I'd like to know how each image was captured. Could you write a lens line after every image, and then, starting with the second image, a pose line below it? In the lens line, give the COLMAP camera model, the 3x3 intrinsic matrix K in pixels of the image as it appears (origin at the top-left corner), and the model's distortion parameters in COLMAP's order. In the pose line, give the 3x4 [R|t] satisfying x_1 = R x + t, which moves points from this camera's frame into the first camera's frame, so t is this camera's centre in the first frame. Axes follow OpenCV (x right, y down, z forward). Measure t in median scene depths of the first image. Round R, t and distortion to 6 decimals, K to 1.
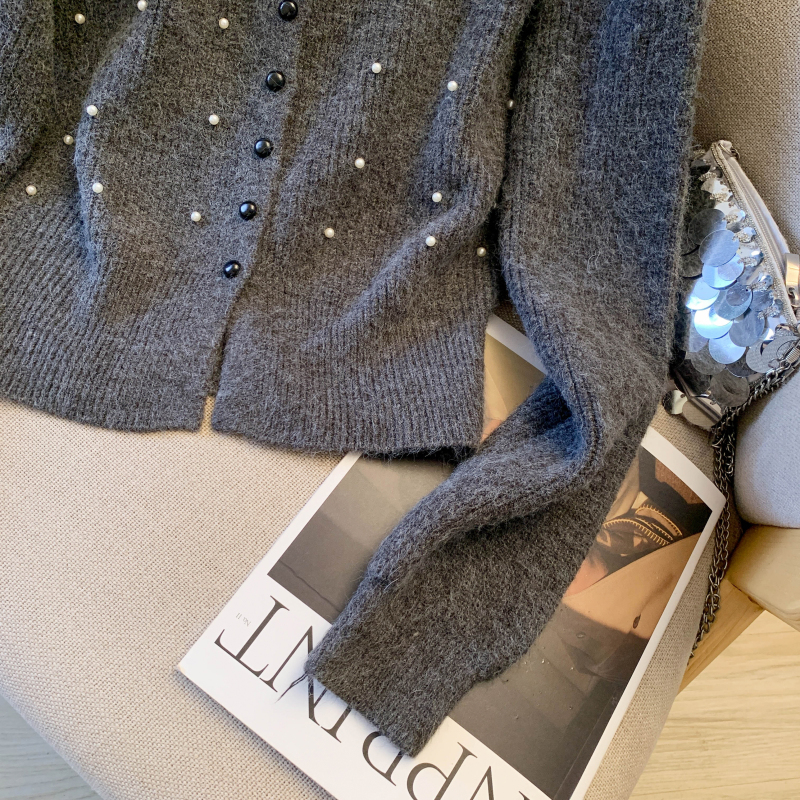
lens RADIAL K [[858.7, 0, 400.0], [0, 858.7, 400.0], [0, 0, 1]] dist [0.064182, -0.259347]
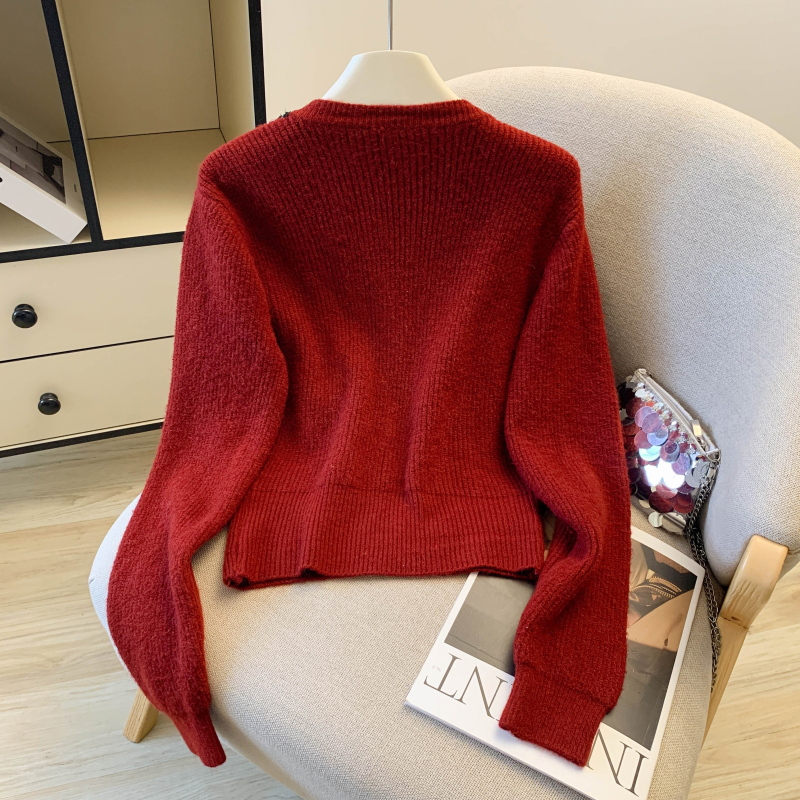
lens RADIAL K [[847.2, 0, 384.5], [0, 847.2, 391.6], [0, 0, 1]] dist [0.062853, -0.220269]
pose [[0.982263, -0.187162, -0.011417, -0.146547], [0.170216, 0.915553, -0.364404, 0.318702], [0.078656, 0.355997, 0.931171, -0.726251]]
